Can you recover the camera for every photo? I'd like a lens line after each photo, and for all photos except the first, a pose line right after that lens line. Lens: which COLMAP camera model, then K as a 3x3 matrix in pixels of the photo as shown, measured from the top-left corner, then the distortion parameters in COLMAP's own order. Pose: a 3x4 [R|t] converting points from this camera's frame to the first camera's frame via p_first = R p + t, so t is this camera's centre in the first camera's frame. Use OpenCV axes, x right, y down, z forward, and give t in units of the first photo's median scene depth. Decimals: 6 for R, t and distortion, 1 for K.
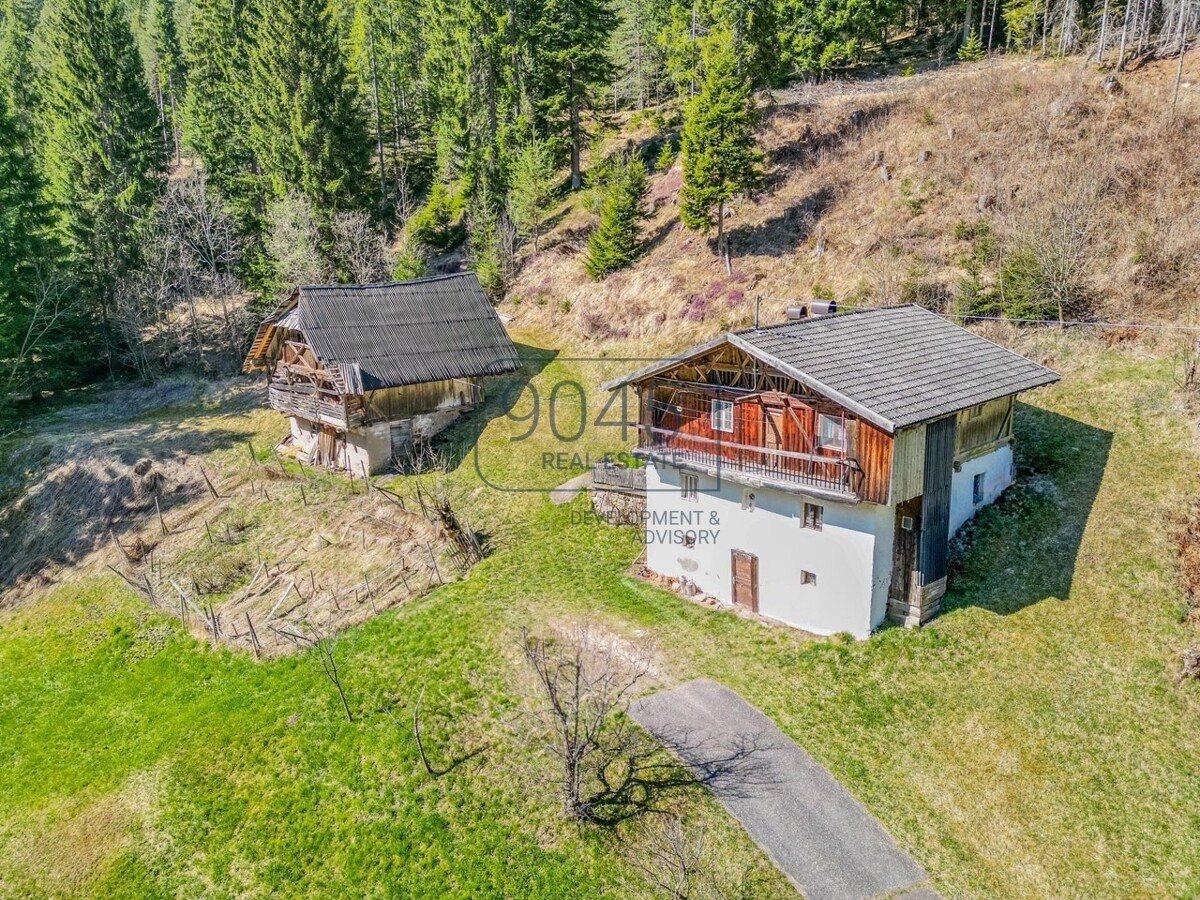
lens RADIAL K [[838.1, 0, 600.4], [0, 838.1, 451.1], [0, 0, 1]] dist [0.069348, -0.059672]
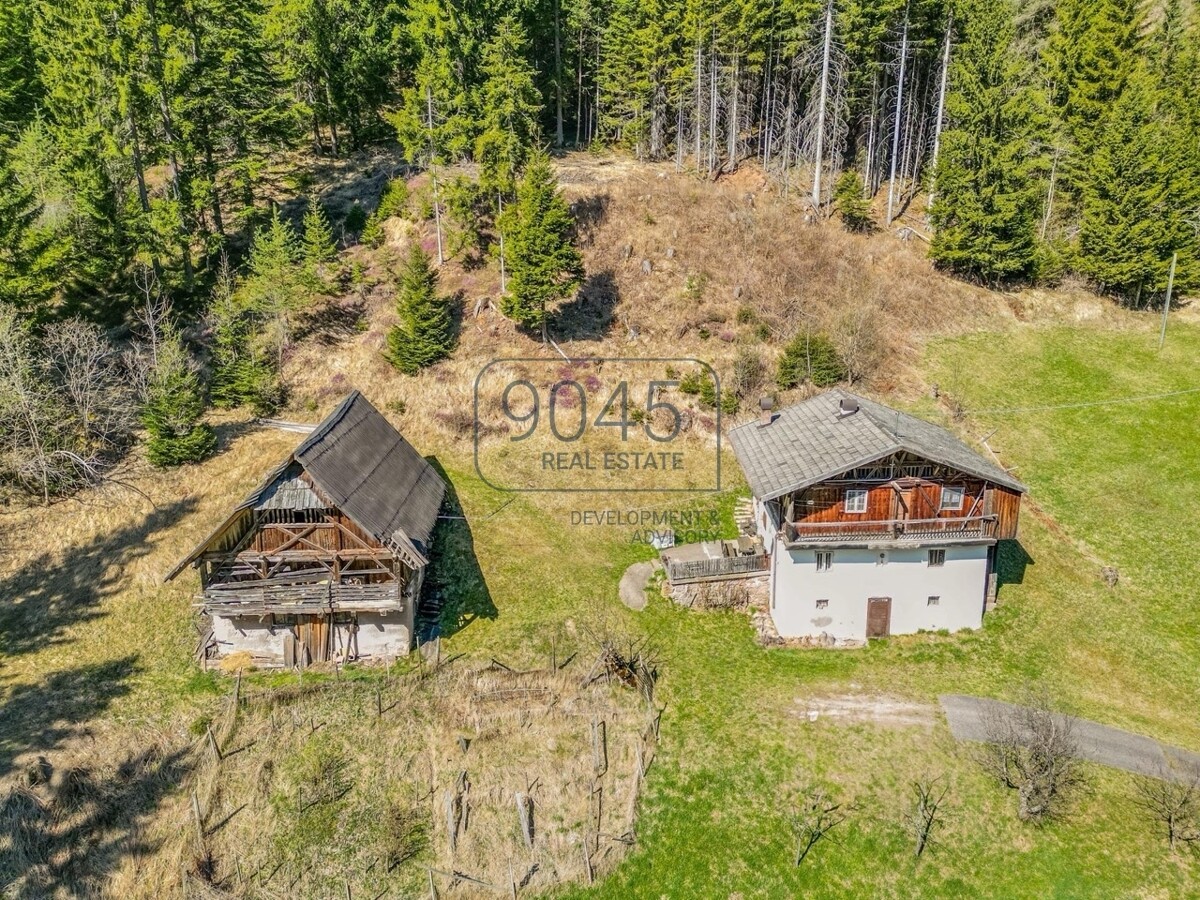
lens RADIAL K [[838.1, 0, 599.4], [0, 838.1, 449.6], [0, 0, 1]] dist [0.069348, -0.059672]
pose [[0.682134, -0.192004, 0.705570, -0.670178], [0.184984, 0.978836, 0.087526, -0.200654], [-0.707442, 0.070815, 0.703214, 0.228291]]
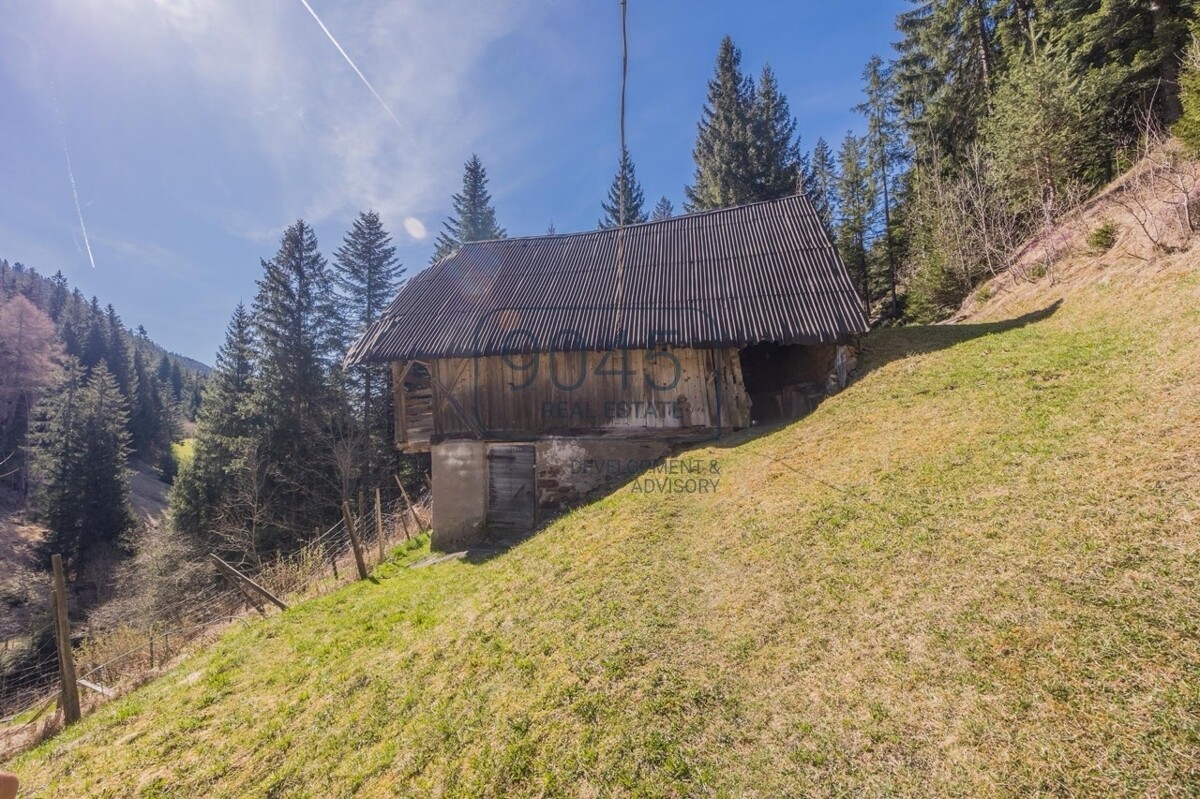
lens RADIAL K [[500.0, 0, 600.9], [0, 500.0, 405.9], [0, 0, 1]] dist [0.008696, -0.001777]
pose [[0.564103, -0.085810, -0.821233, 0.019179], [-0.179319, 0.958117, -0.223287, -0.003157], [0.805997, 0.273220, 0.525090, 0.855055]]
